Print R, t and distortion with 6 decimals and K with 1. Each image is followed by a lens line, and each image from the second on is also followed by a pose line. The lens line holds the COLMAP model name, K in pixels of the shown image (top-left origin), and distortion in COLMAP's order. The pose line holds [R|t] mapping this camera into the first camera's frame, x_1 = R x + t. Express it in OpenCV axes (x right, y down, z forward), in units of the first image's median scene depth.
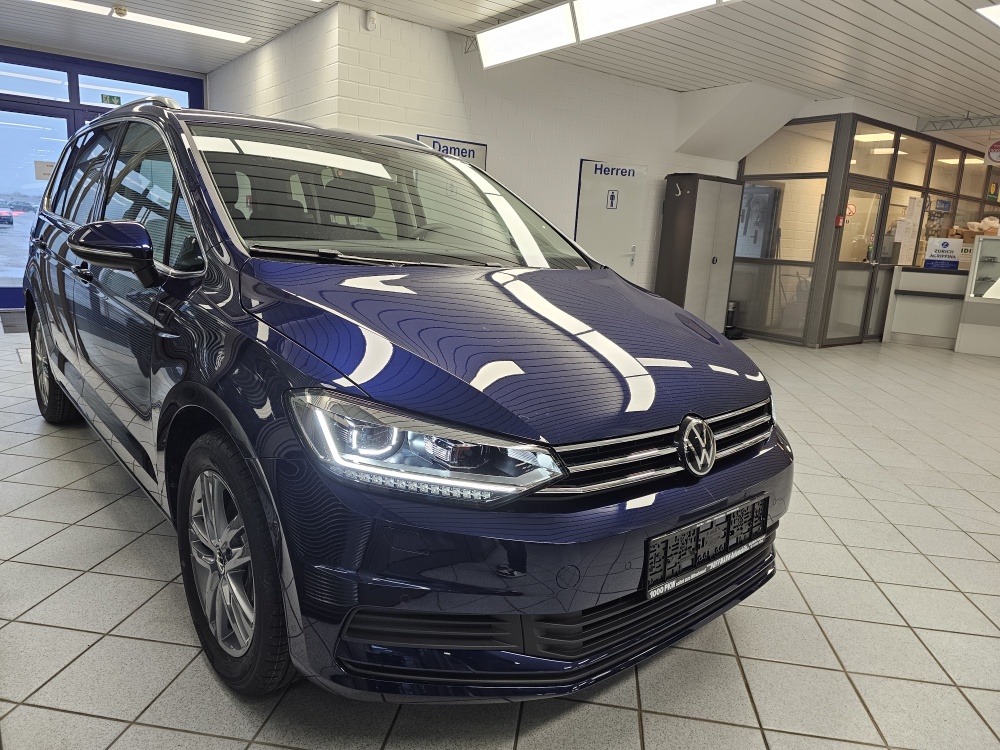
lens RADIAL K [[663.5, 0, 500.0], [0, 663.5, 375.0], [0, 0, 1]] dist [0.071535, -0.068235]
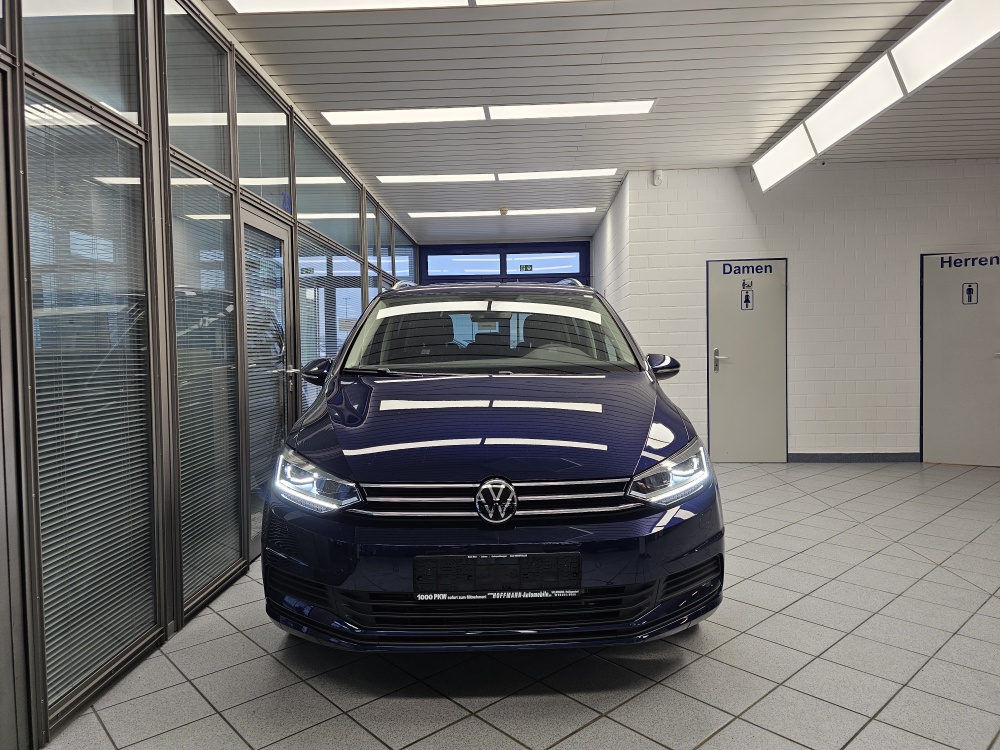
lens RADIAL K [[663.5, 0, 500.0], [0, 663.5, 375.0], [0, 0, 1]] dist [0.071535, -0.068235]
pose [[0.771903, -0.041375, -0.634392, 0.299441], [-0.072774, 0.985570, -0.152827, 0.015815], [0.631561, 0.164135, 0.757753, -0.010052]]
